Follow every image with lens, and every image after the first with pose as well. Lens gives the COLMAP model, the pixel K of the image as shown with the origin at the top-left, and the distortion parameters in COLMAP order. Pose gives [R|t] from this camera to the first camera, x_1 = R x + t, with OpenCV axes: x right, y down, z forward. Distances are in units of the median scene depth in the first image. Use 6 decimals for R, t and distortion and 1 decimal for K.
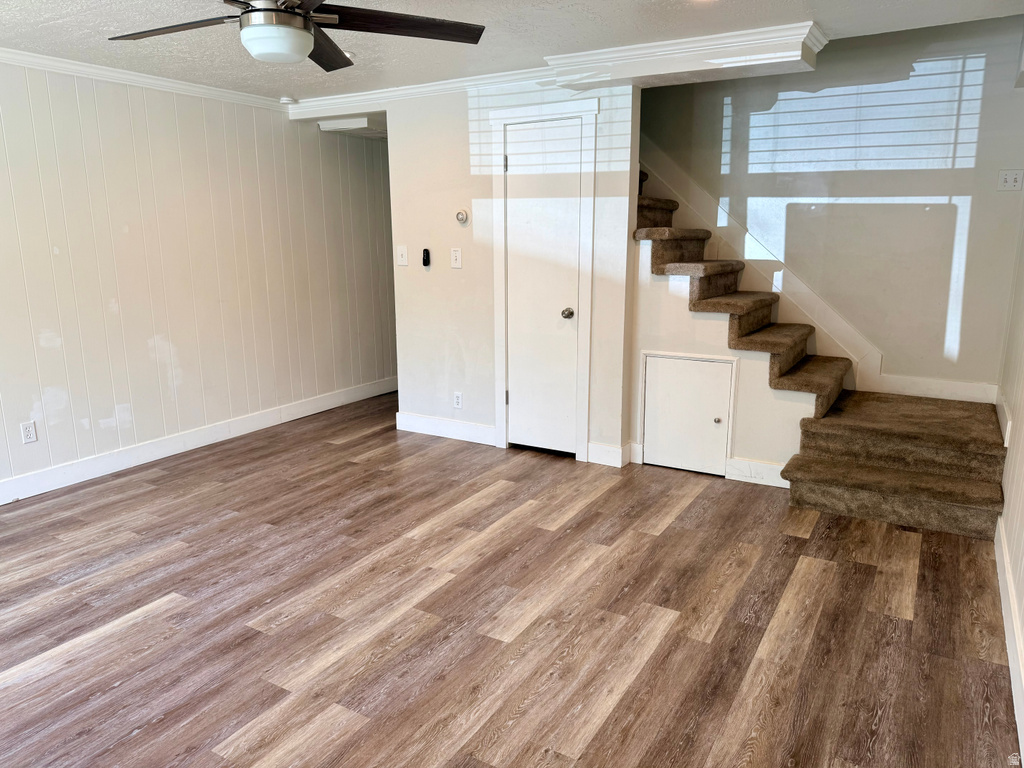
lens RADIAL K [[721.0, 0, 512.2], [0, 721.0, 391.5], [0, 0, 1]] dist [0.057417, -0.075526]
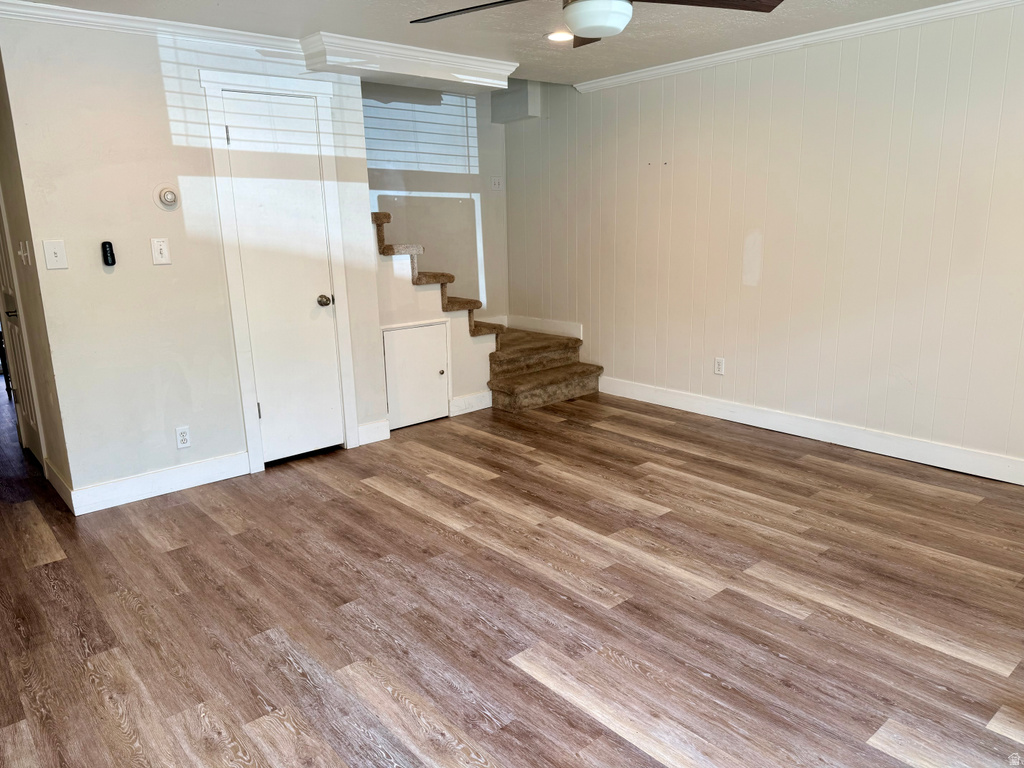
lens RADIAL K [[717.8, 0, 508.2], [0, 717.8, 387.7], [0, 0, 1]] dist [0.152281, -0.273780]
pose [[0.312977, -0.219533, 0.924040, -0.892871], [0.231022, 0.961295, 0.150136, -0.101186], [-0.921235, 0.166485, 0.351581, 0.527191]]
